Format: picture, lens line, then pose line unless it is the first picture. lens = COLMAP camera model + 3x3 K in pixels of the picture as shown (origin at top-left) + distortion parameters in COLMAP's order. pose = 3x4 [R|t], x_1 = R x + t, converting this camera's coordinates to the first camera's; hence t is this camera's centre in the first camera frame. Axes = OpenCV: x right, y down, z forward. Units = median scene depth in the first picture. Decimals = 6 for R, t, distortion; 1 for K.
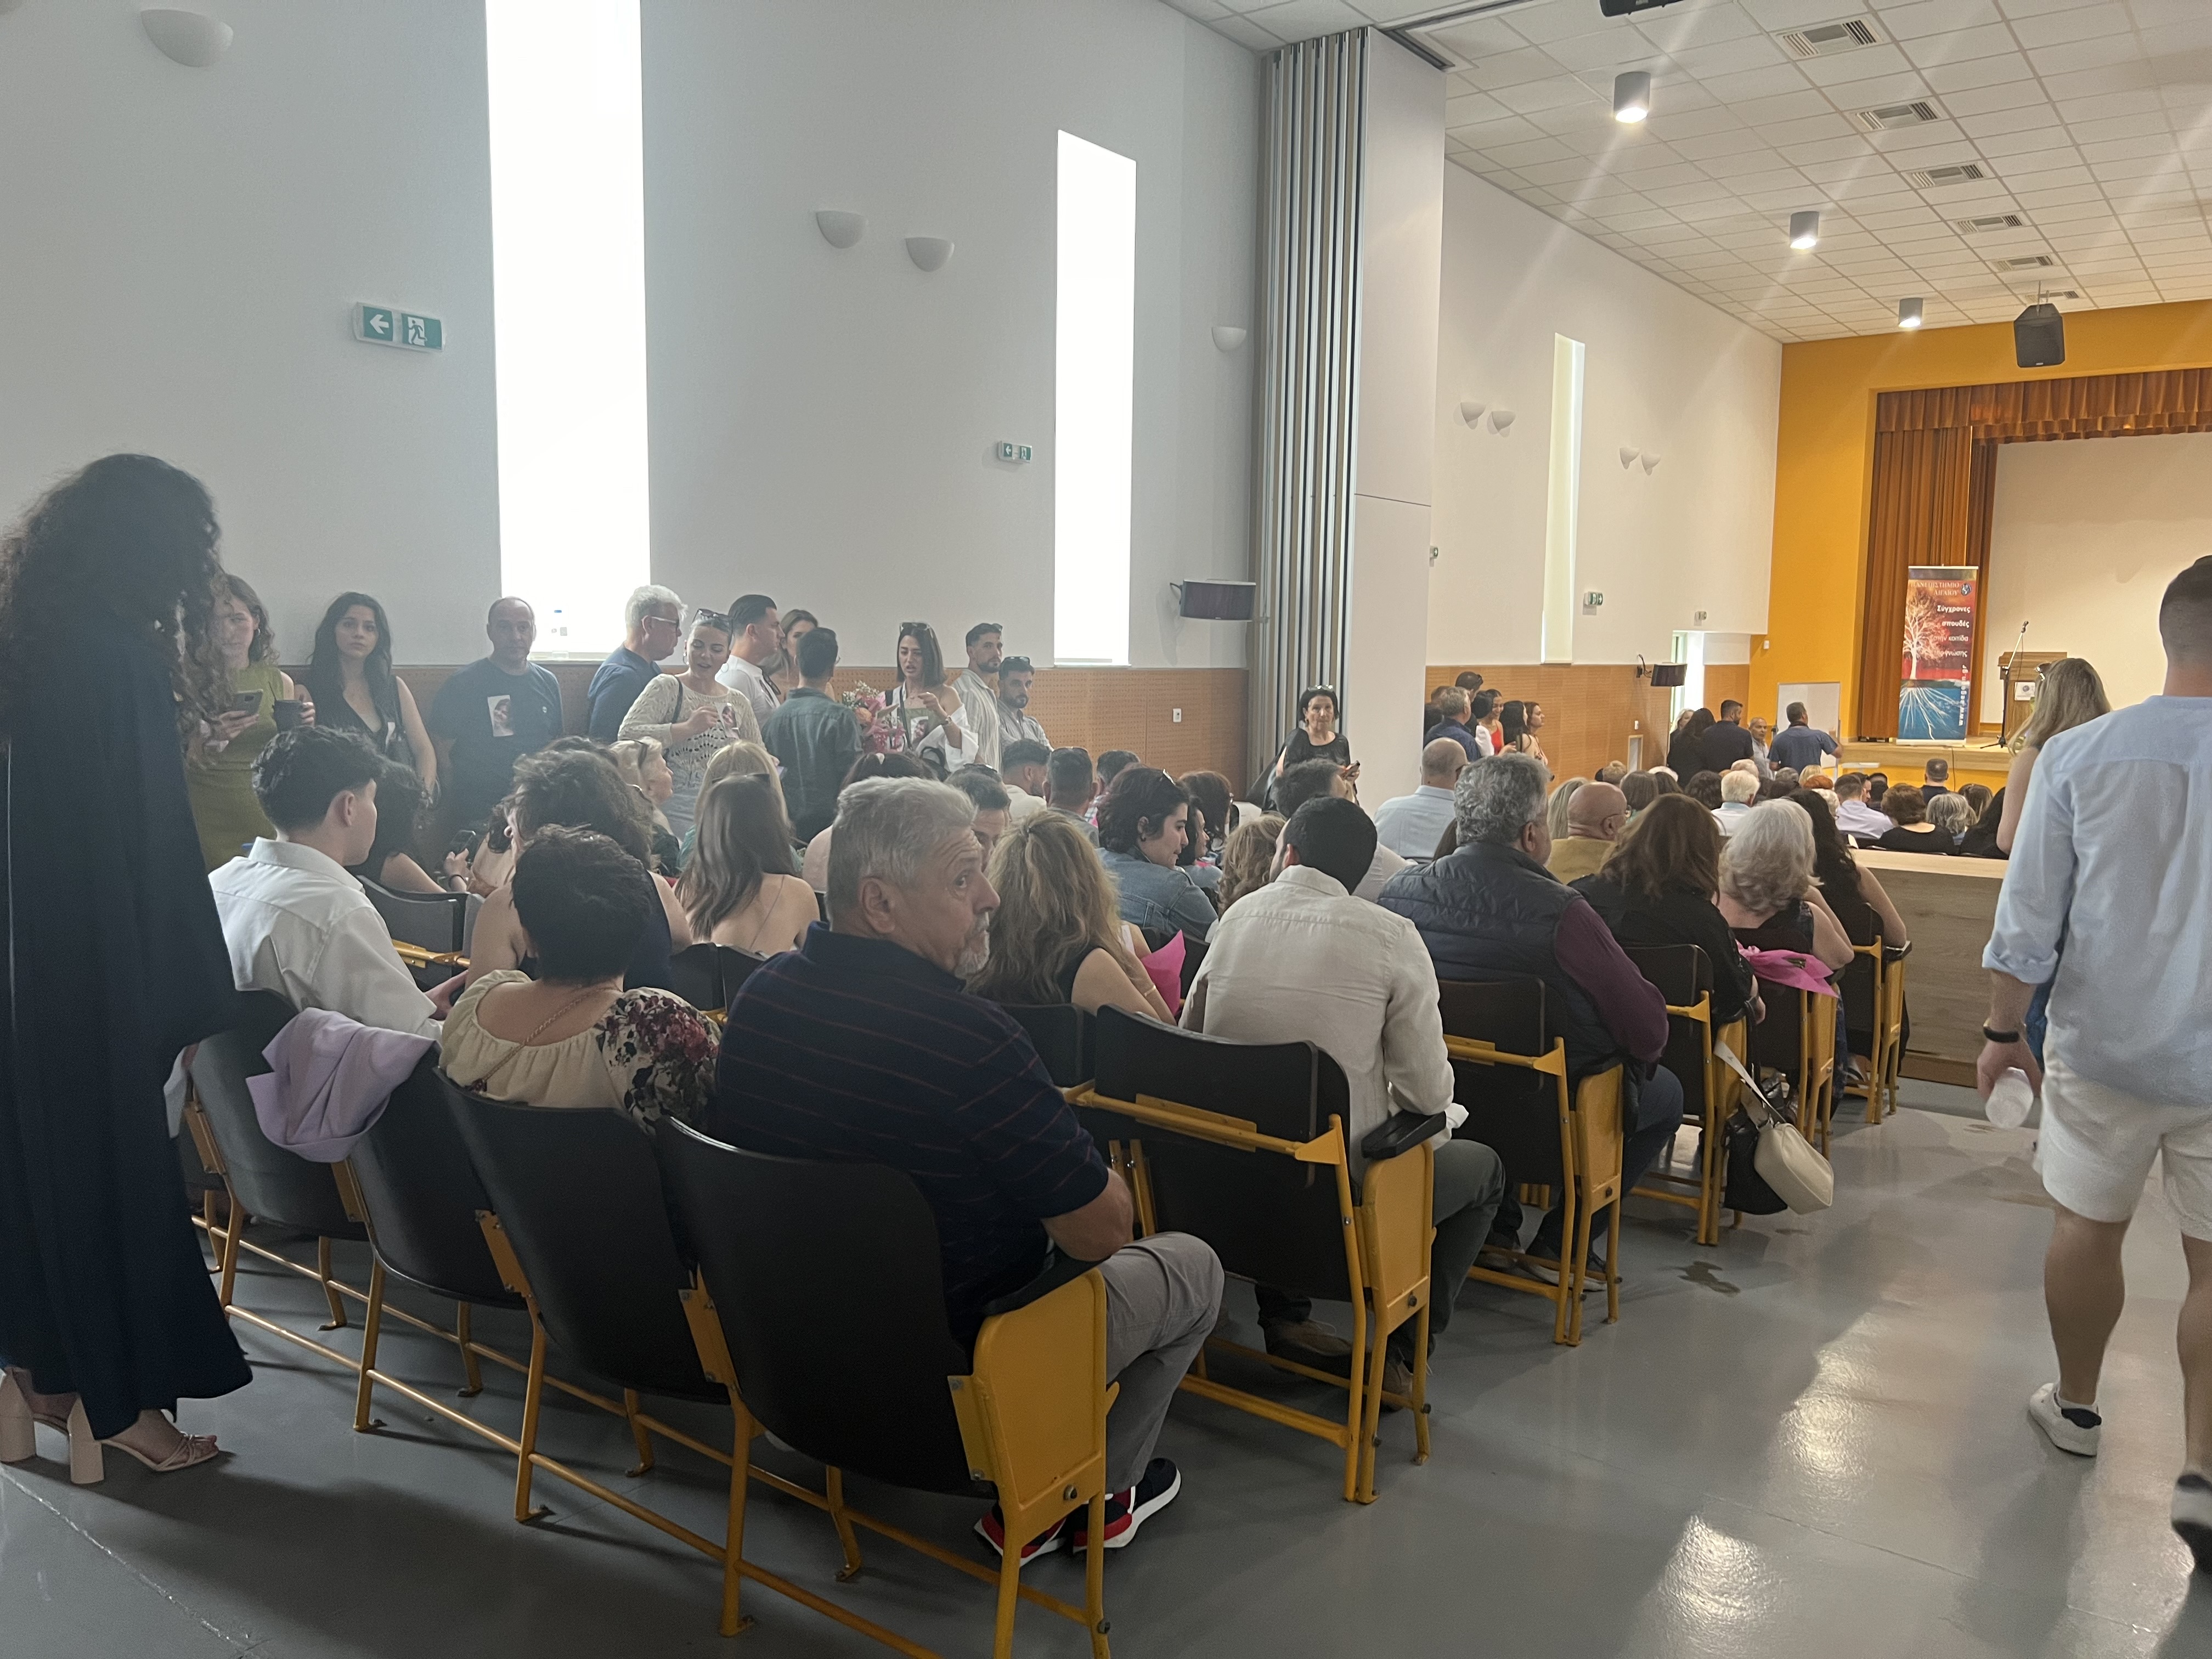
lens RADIAL K [[1670.3, 0, 1106.0], [0, 1670.3, 829.5], [0, 0, 1]] dist [0.009526, 0.002768]
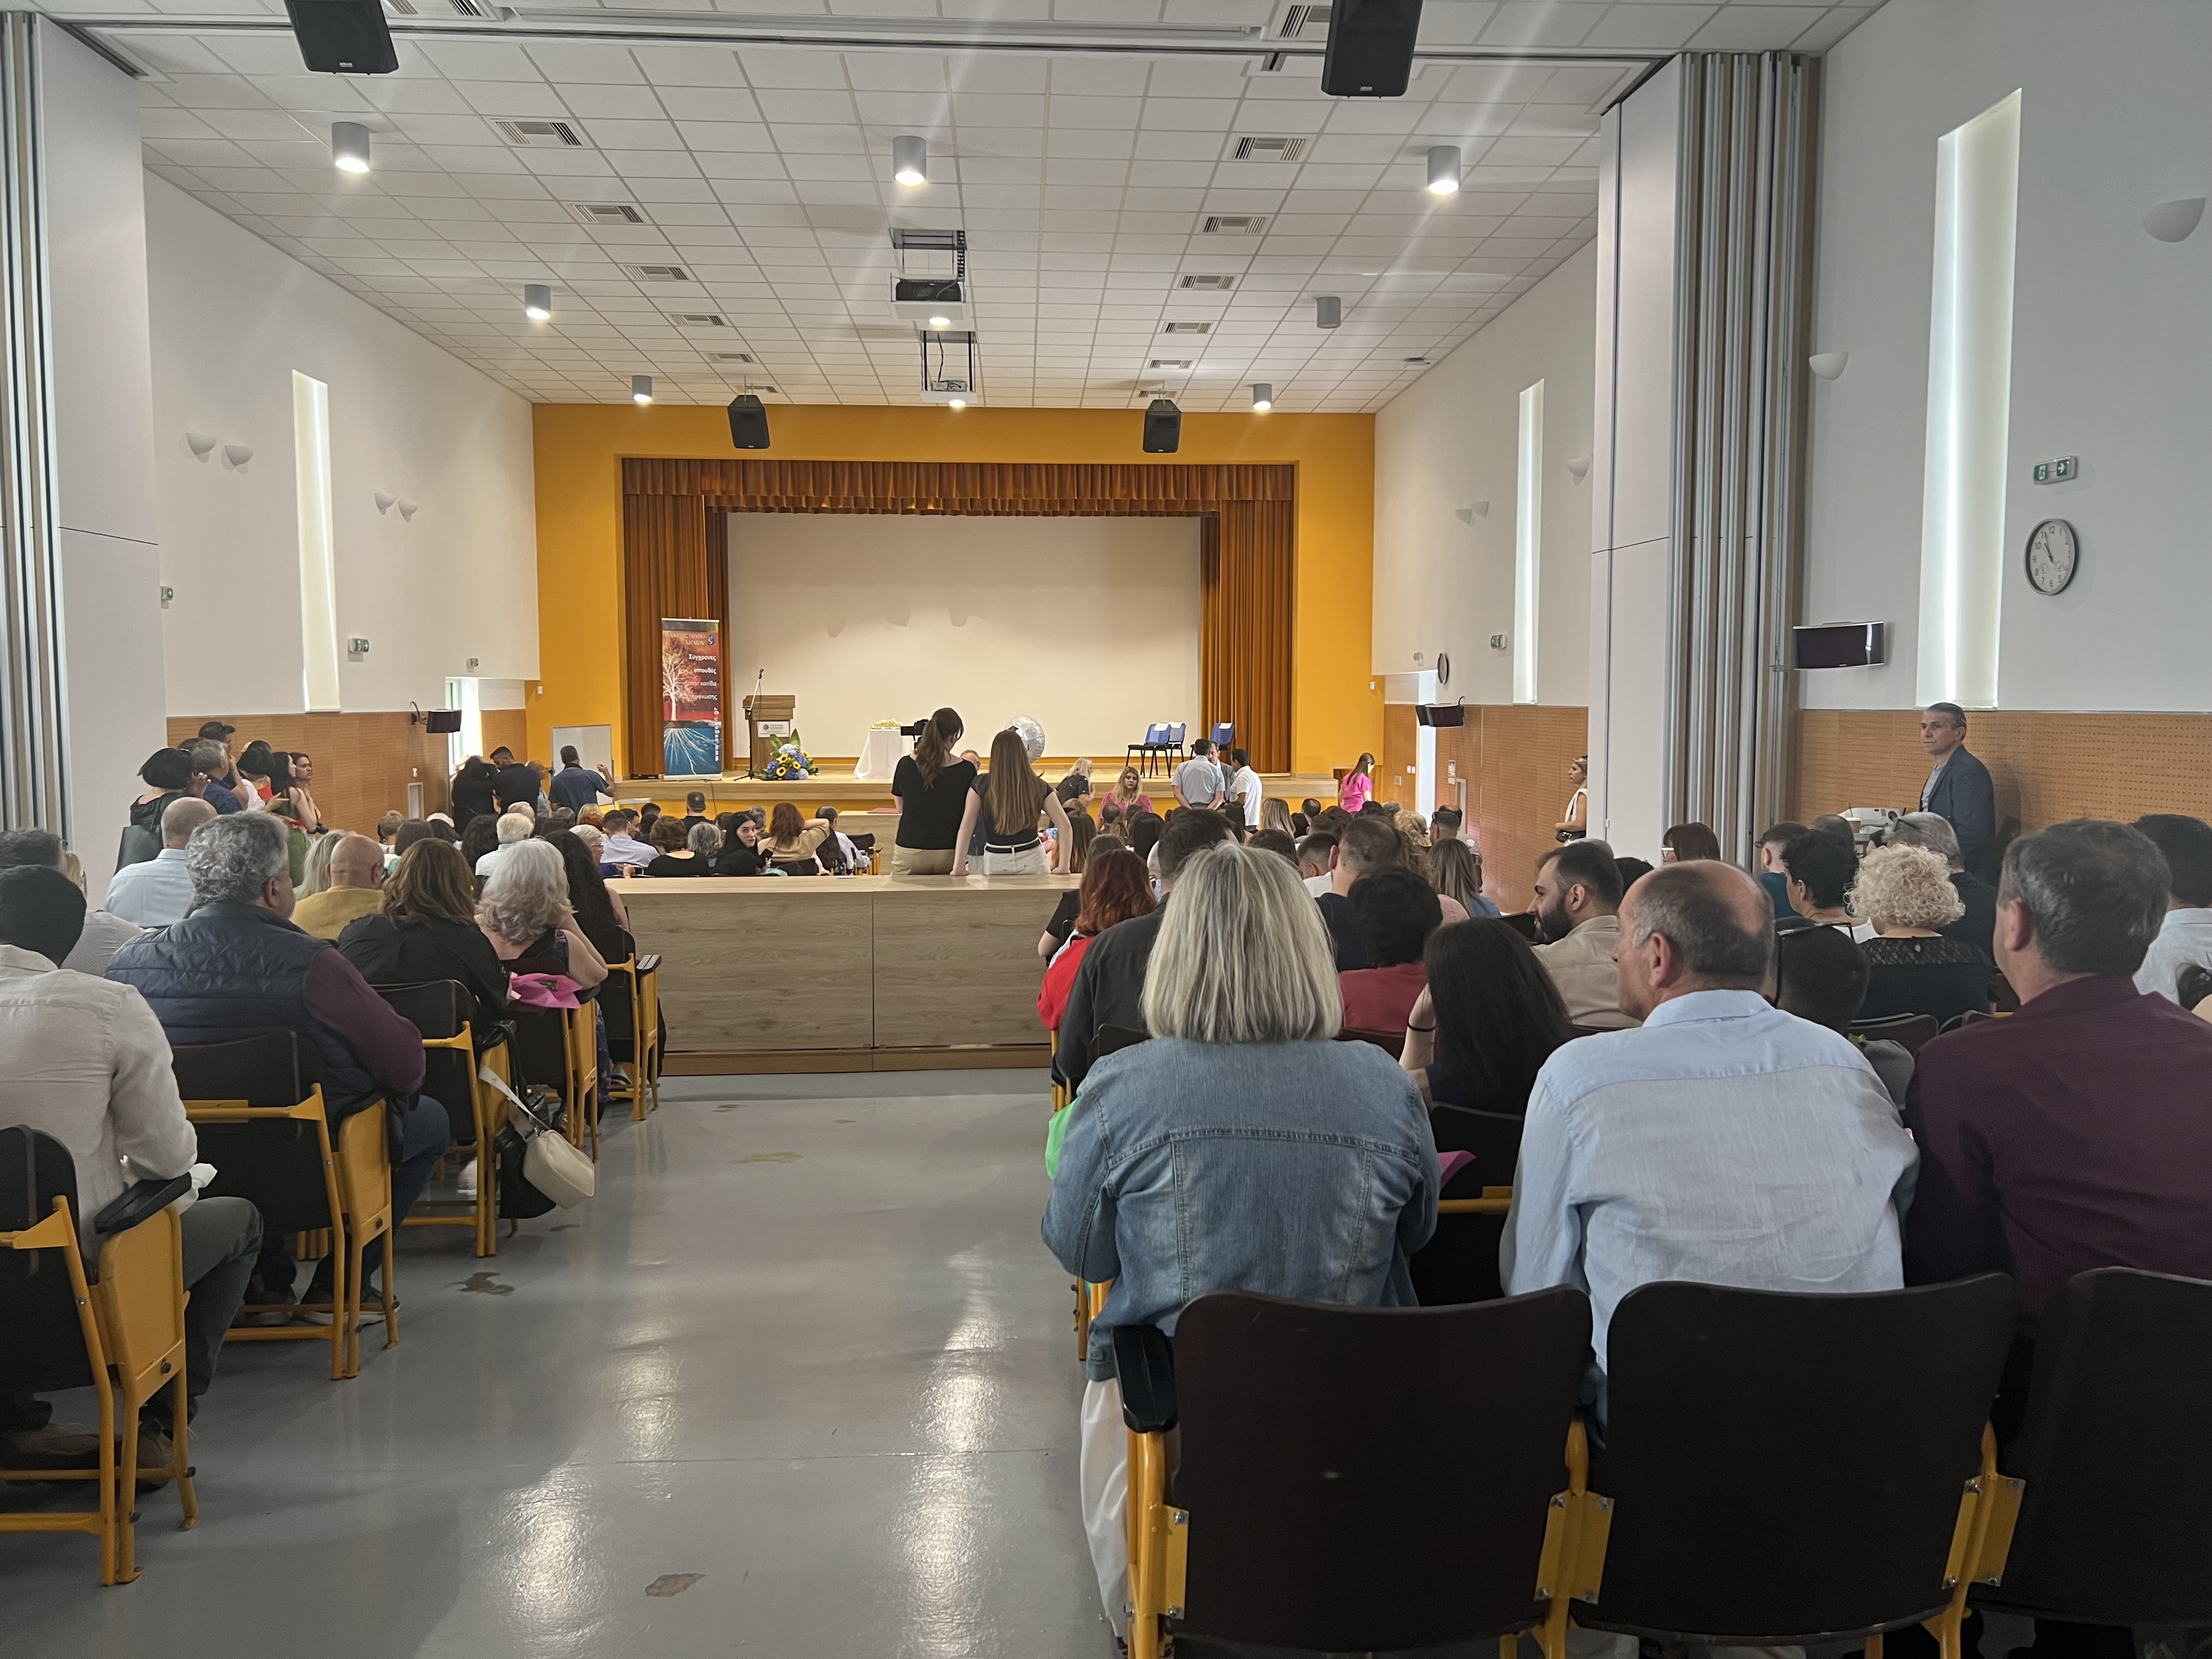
lens RADIAL K [[1658.8, 0, 1113.1], [0, 1658.8, 826.7], [0, 0, 1]] dist [0.043296, -0.049519]
pose [[0.766877, -0.061282, 0.638862, -0.000363], [0.078281, 0.996930, 0.001662, 0.000940], [-0.637002, 0.048737, 0.769320, -0.036421]]
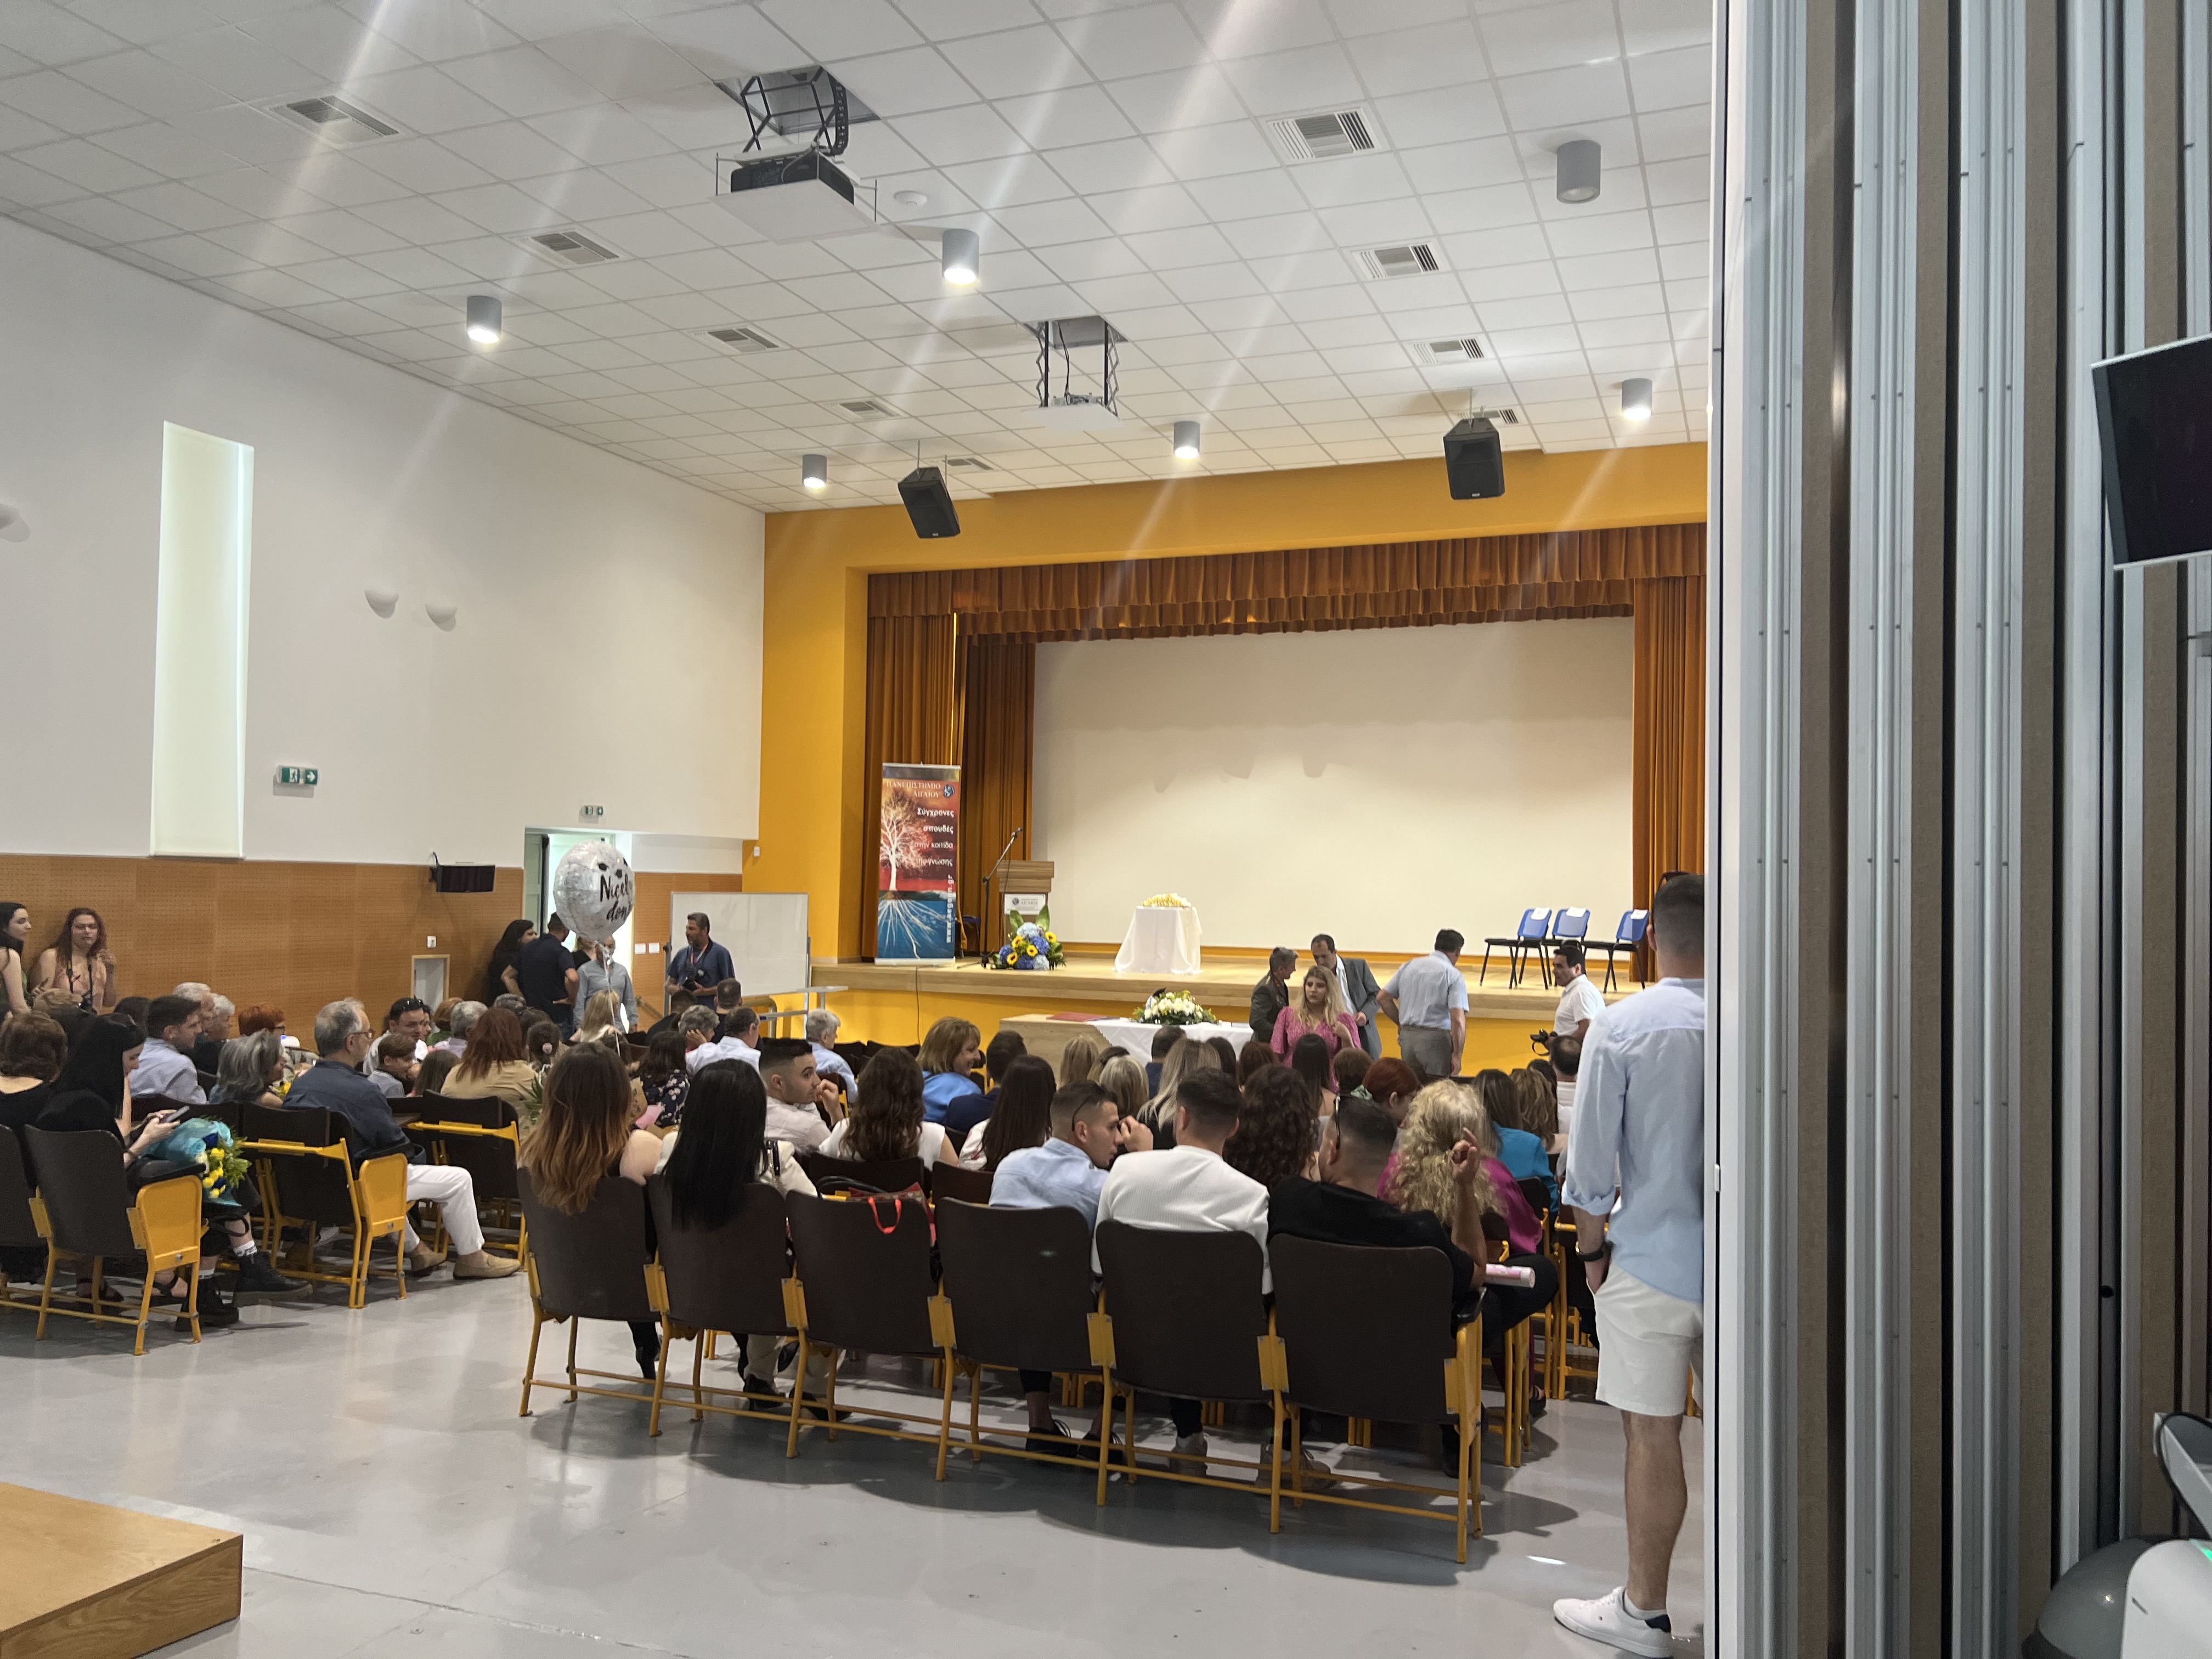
lens RADIAL K [[1637.8, 0, 1118.5], [0, 1637.8, 859.1], [0, 0, 1]] dist [0.075280, -0.094019]
pose [[0.966135, 0.010657, 0.257818, 0.580481], [0.021096, 0.992540, -0.120083, -0.000308], [-0.257174, 0.121456, 0.958702, 0.219344]]
